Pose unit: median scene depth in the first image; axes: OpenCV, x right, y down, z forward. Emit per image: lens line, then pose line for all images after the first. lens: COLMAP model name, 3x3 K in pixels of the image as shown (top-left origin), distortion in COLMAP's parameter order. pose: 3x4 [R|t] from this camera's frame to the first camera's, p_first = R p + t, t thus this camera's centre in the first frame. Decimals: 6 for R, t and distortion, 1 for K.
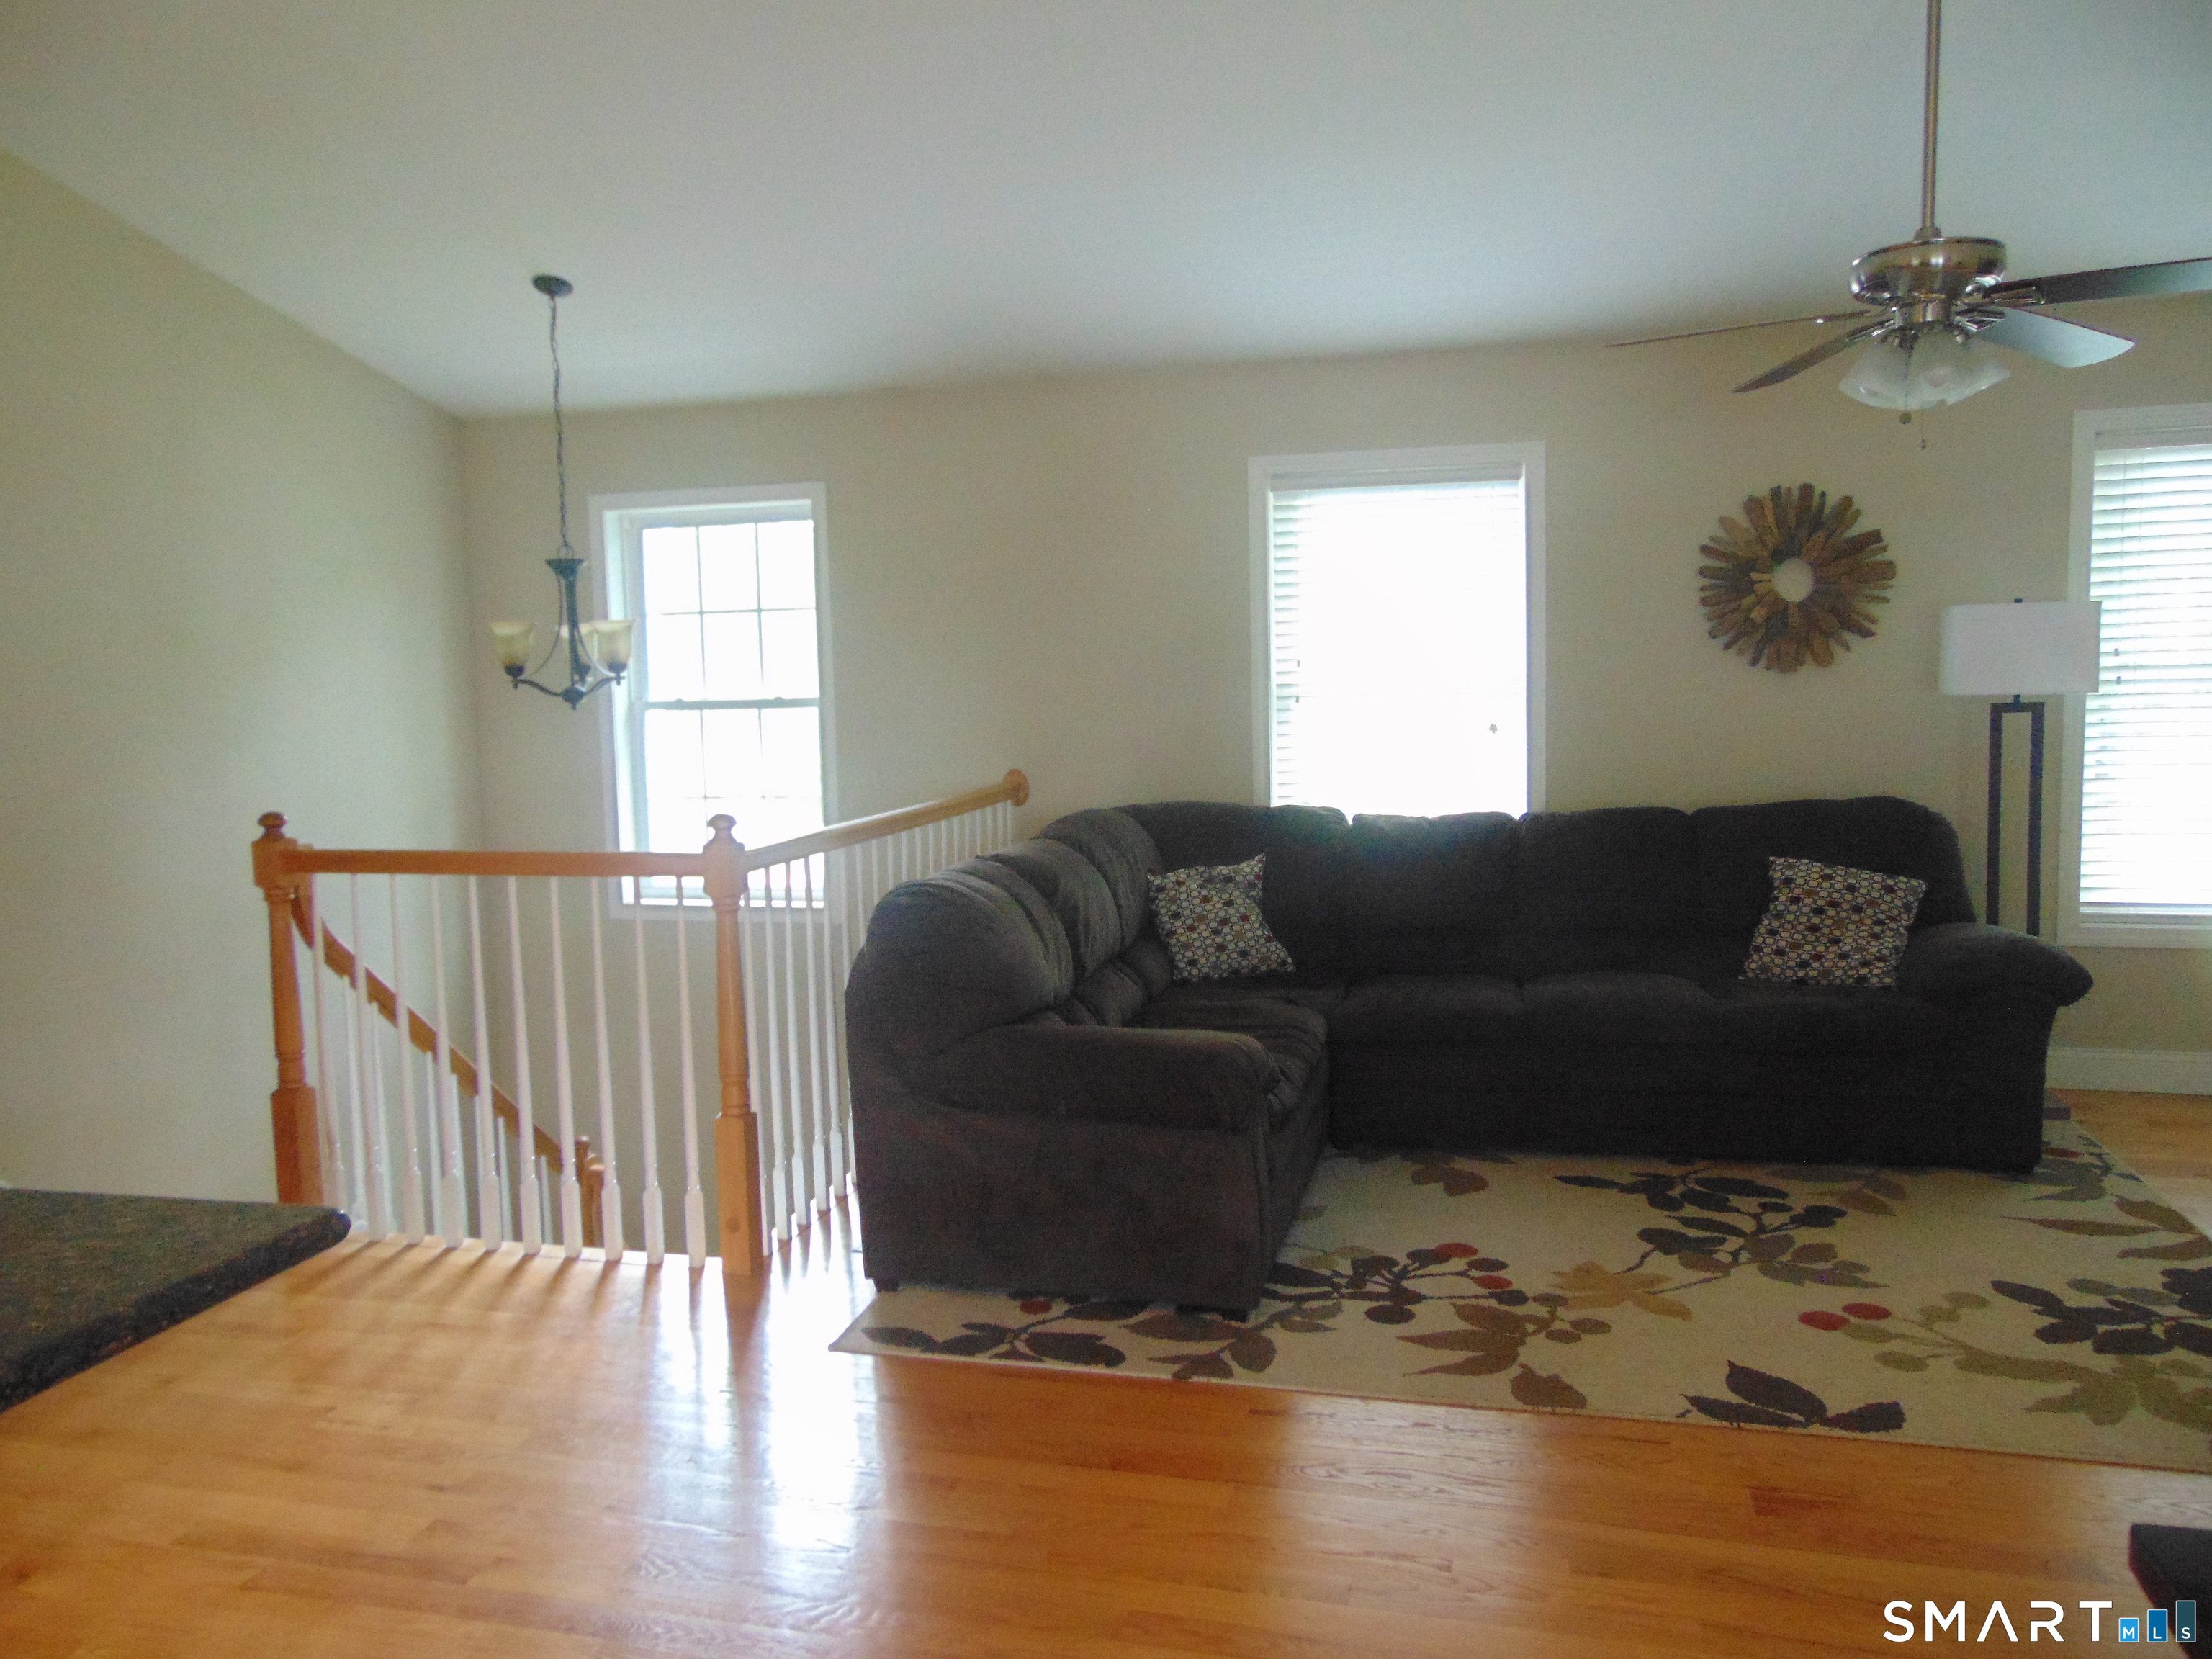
lens RADIAL K [[1661.3, 0, 1109.0], [0, 1661.3, 817.8], [0, 0, 1]] dist [-0.039154, 0.079451]
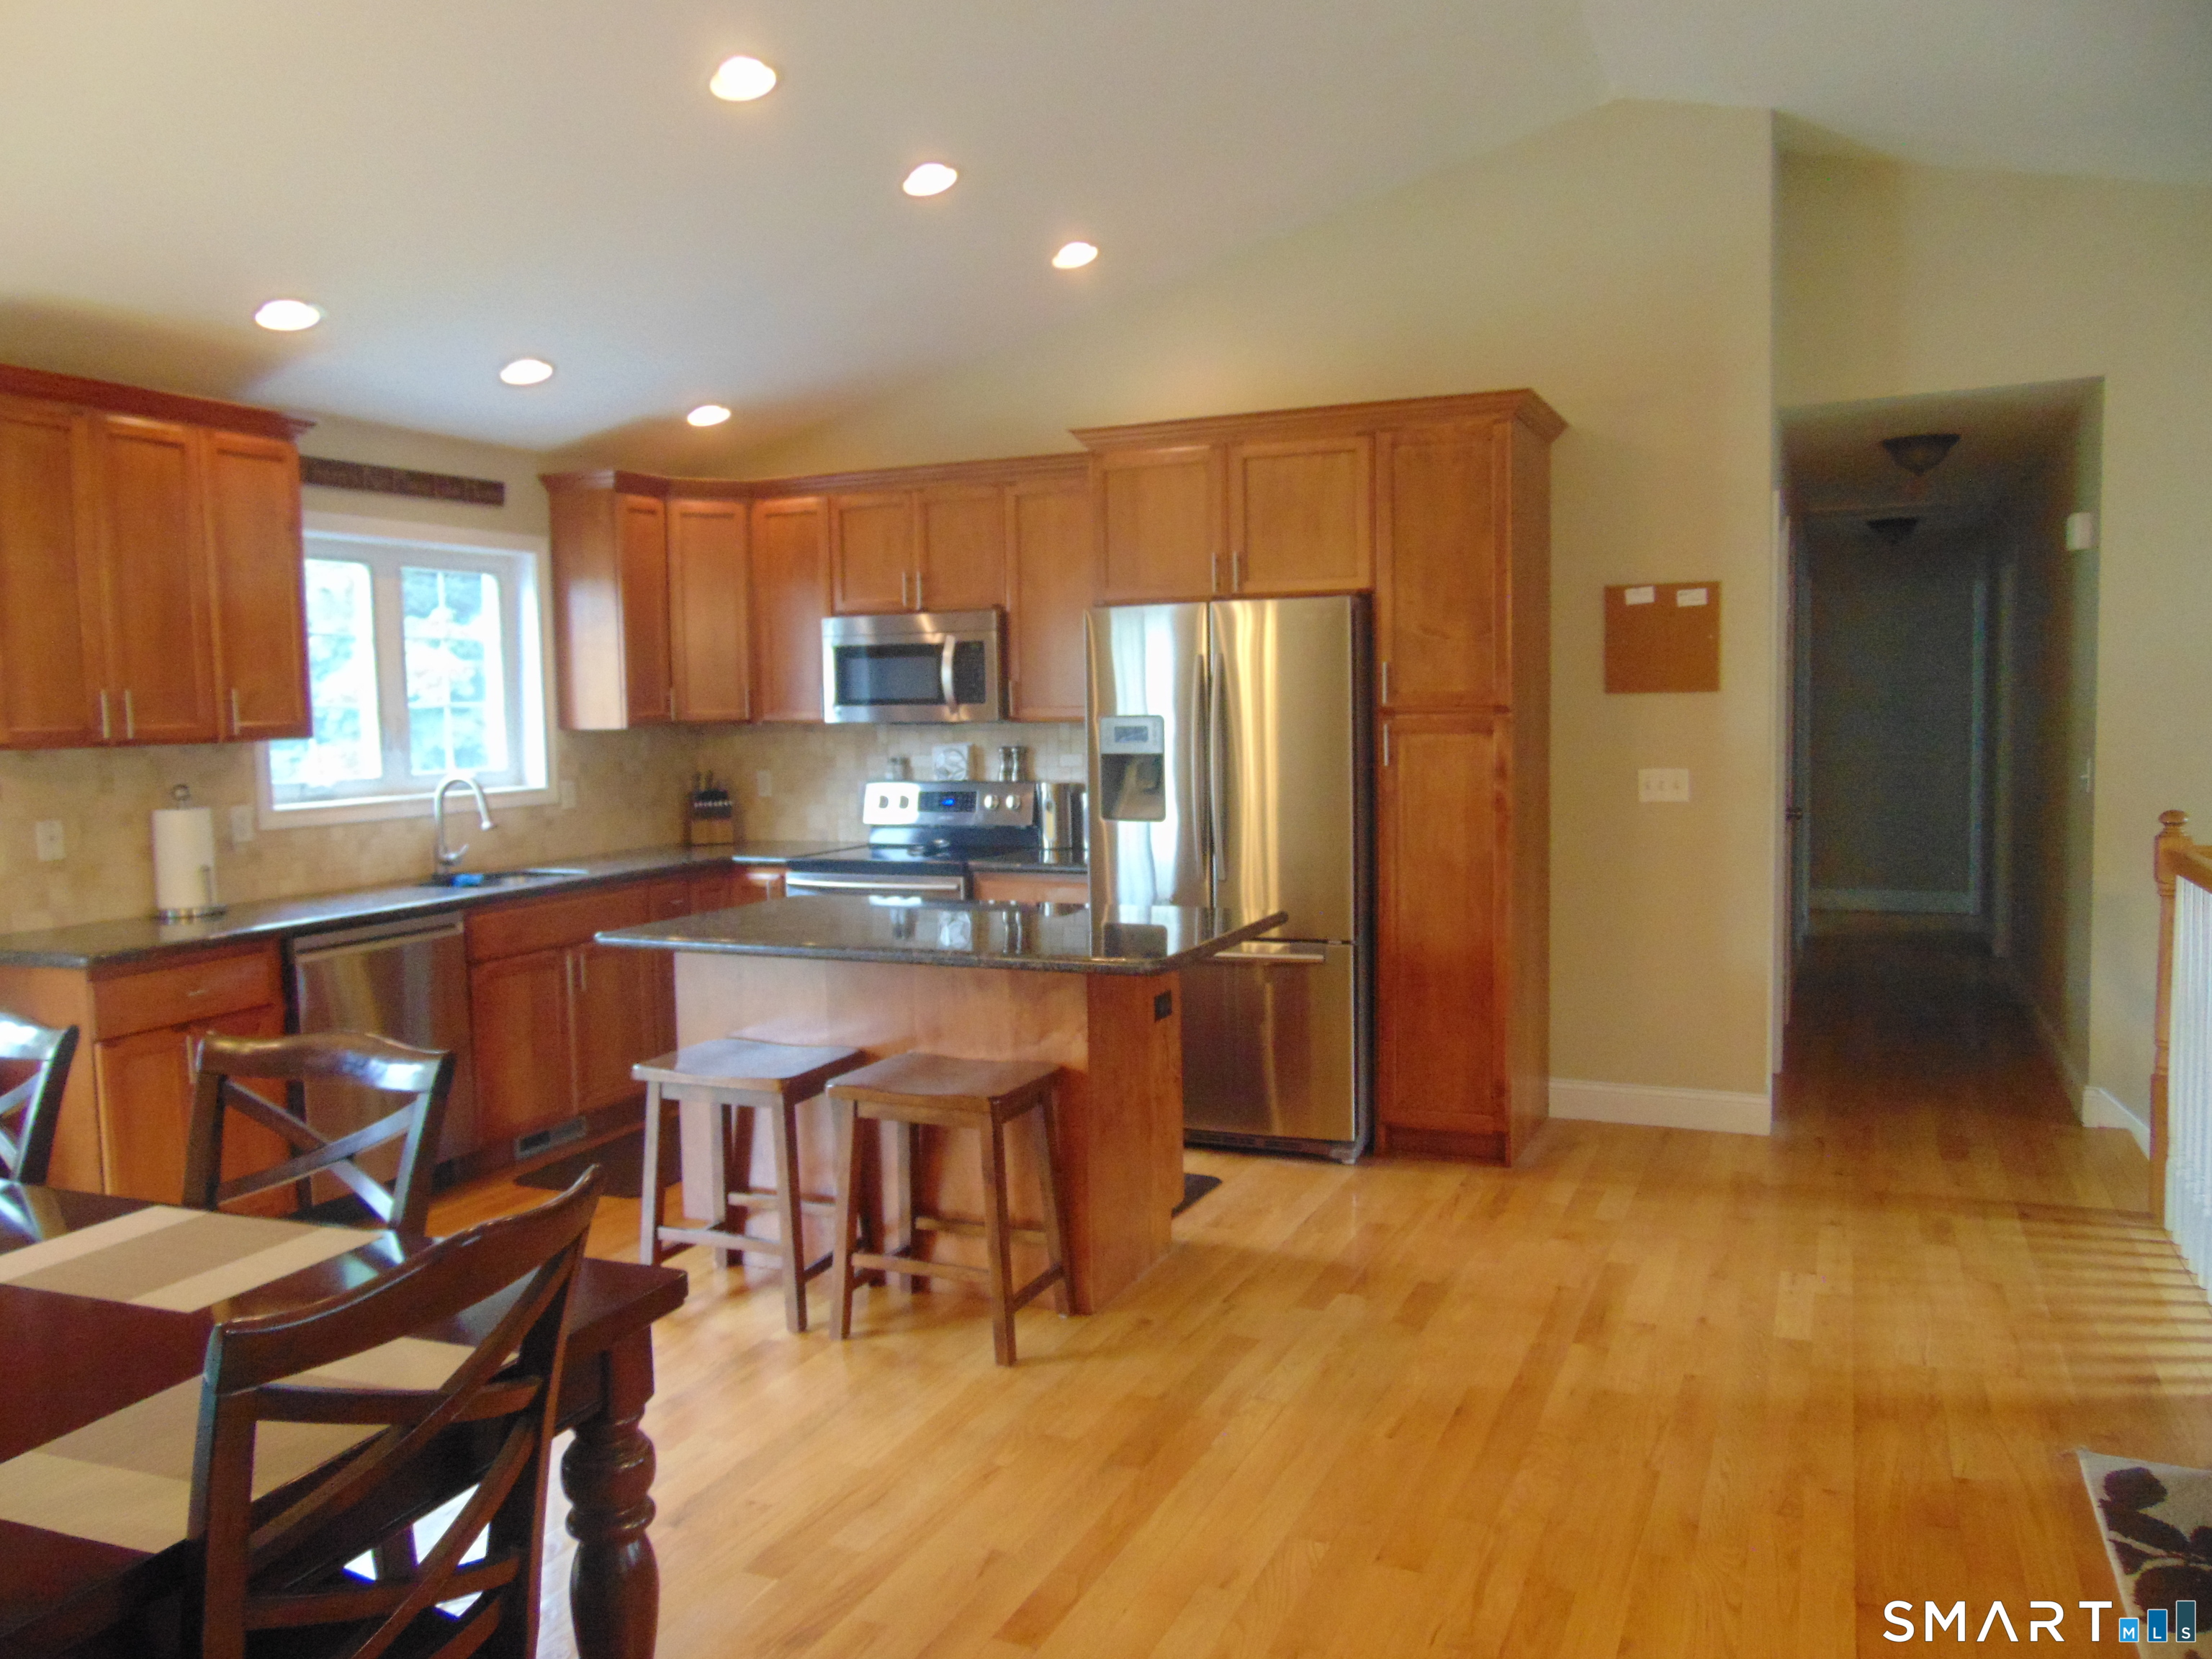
lens RADIAL K [[1645.5, 0, 1101.3], [0, 1645.5, 816.2], [0, 0, 1]] dist [-0.011398, 0.037211]
pose [[-0.169781, 0.095115, -0.980881, 0.547246], [-0.066831, 0.991929, 0.107754, -0.057857], [0.983213, 0.083848, -0.162054, 0.430286]]
